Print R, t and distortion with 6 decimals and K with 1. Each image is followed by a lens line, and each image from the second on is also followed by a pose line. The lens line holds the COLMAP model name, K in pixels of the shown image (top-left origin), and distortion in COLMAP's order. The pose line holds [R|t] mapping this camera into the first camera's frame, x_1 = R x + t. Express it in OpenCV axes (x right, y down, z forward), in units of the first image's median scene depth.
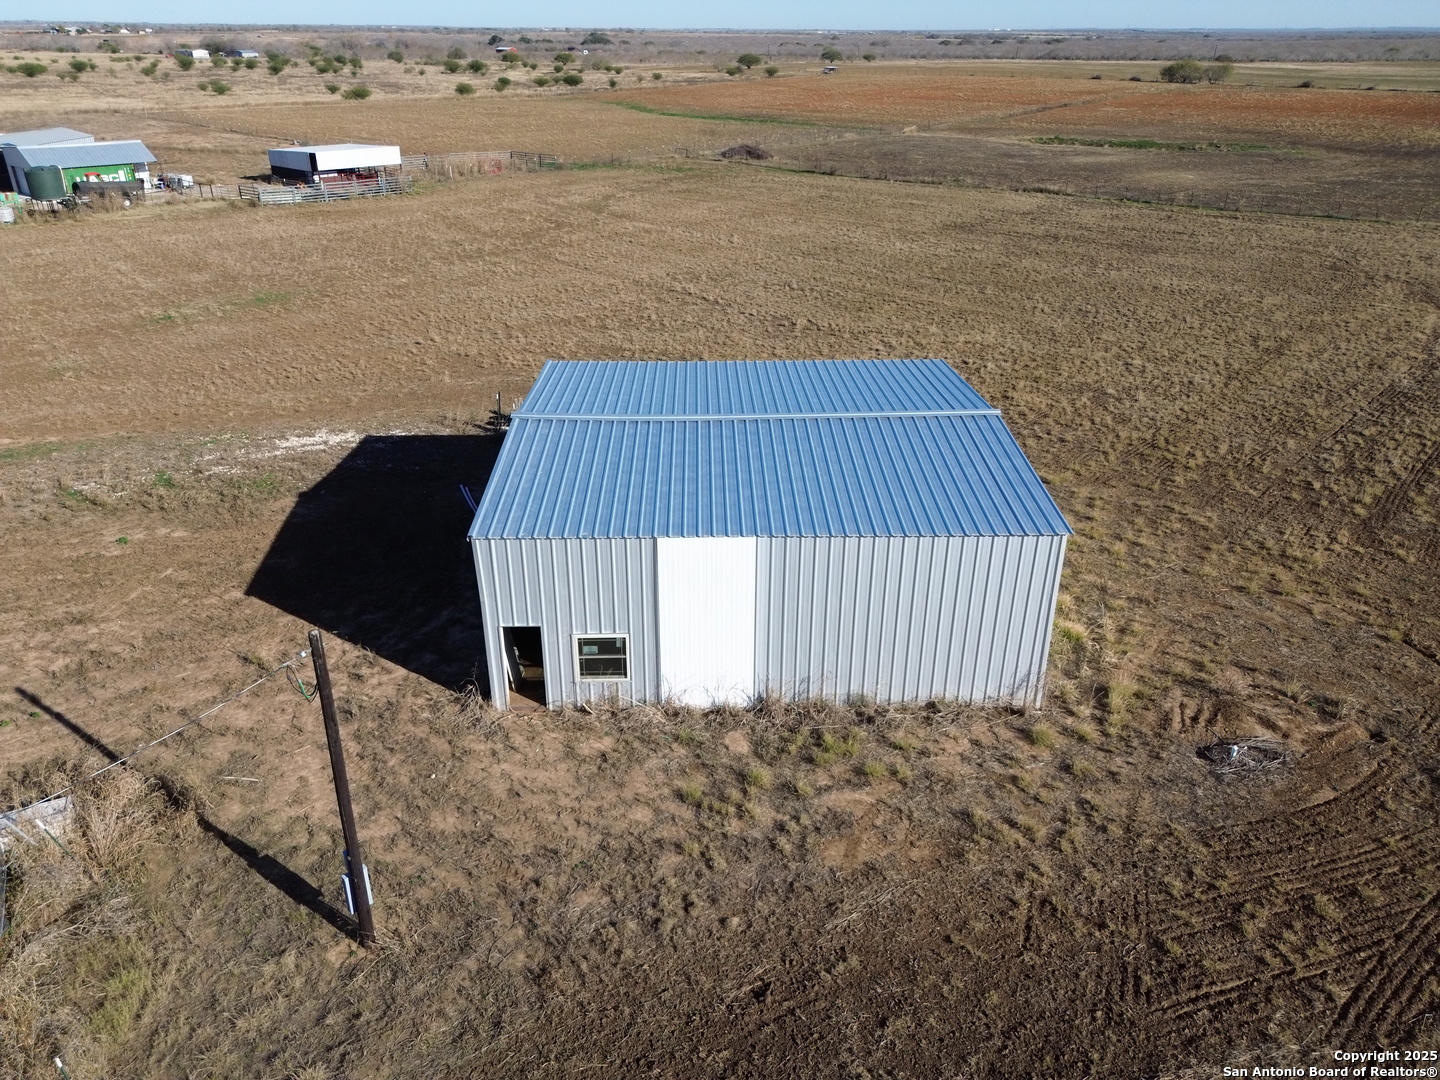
lens RADIAL K [[1007.8, 0, 720.0], [0, 1007.8, 540.0], [0, 0, 1]] dist [0.061360, -0.056795]
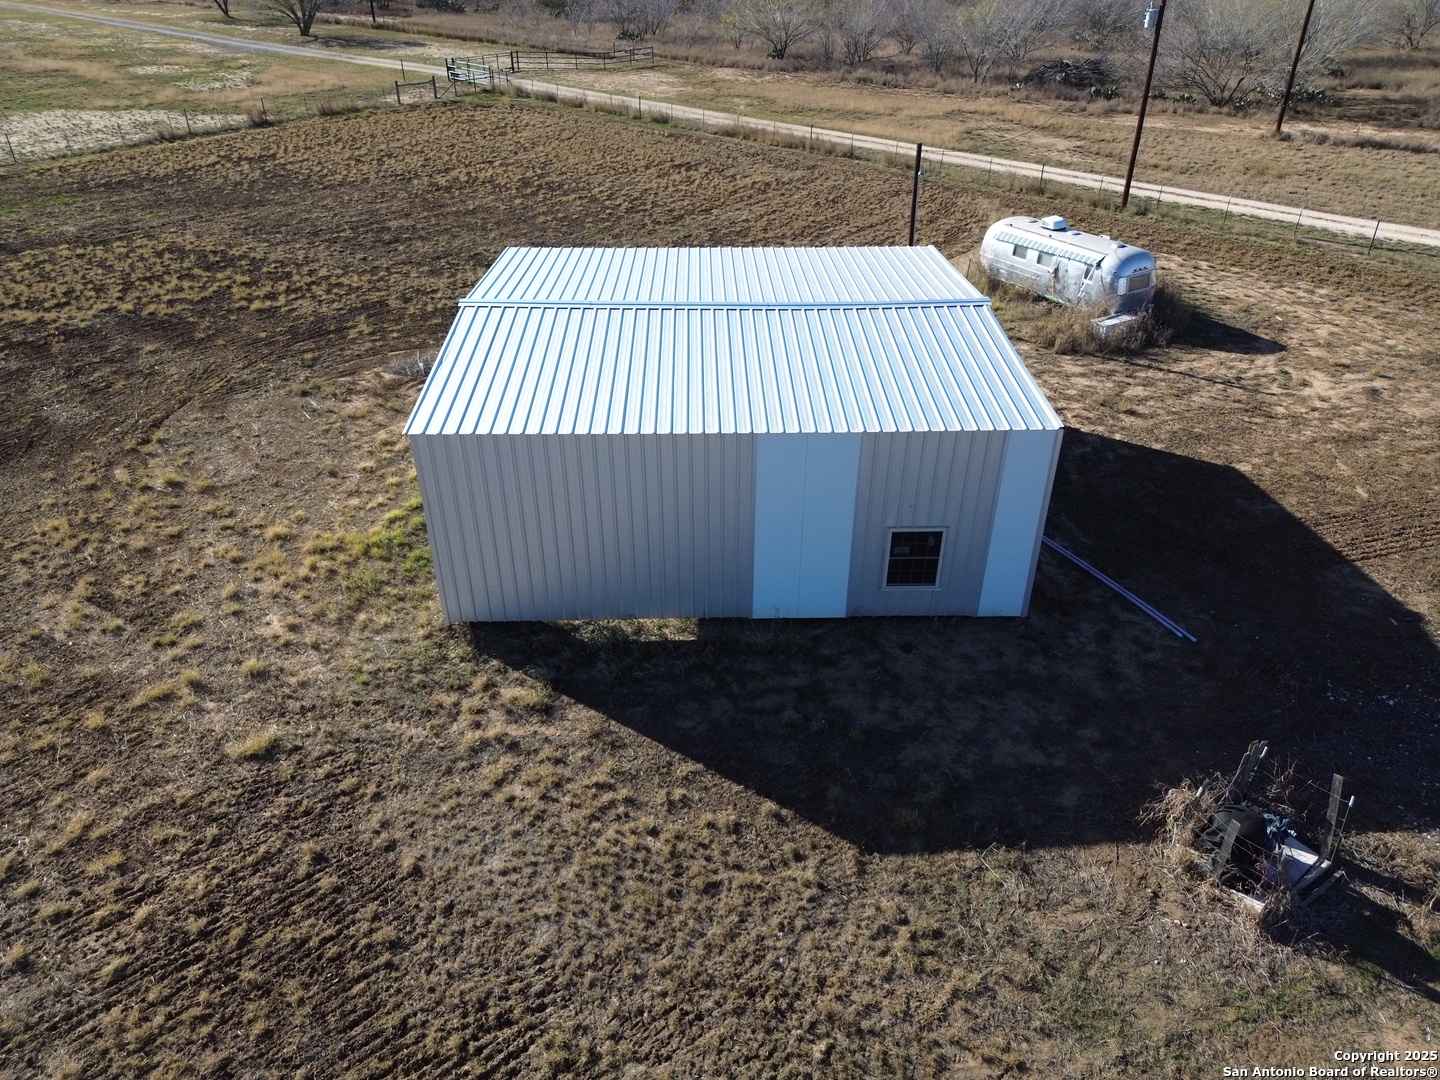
lens RADIAL K [[1007.8, 0, 720.0], [0, 1007.8, 540.0], [0, 0, 1]] dist [0.061360, -0.056795]
pose [[-0.999964, -0.008385, 0.001010, 0.036005], [-0.003606, 0.532098, 0.846675, -0.764001], [-0.007637, 0.846642, -0.532109, 1.618363]]
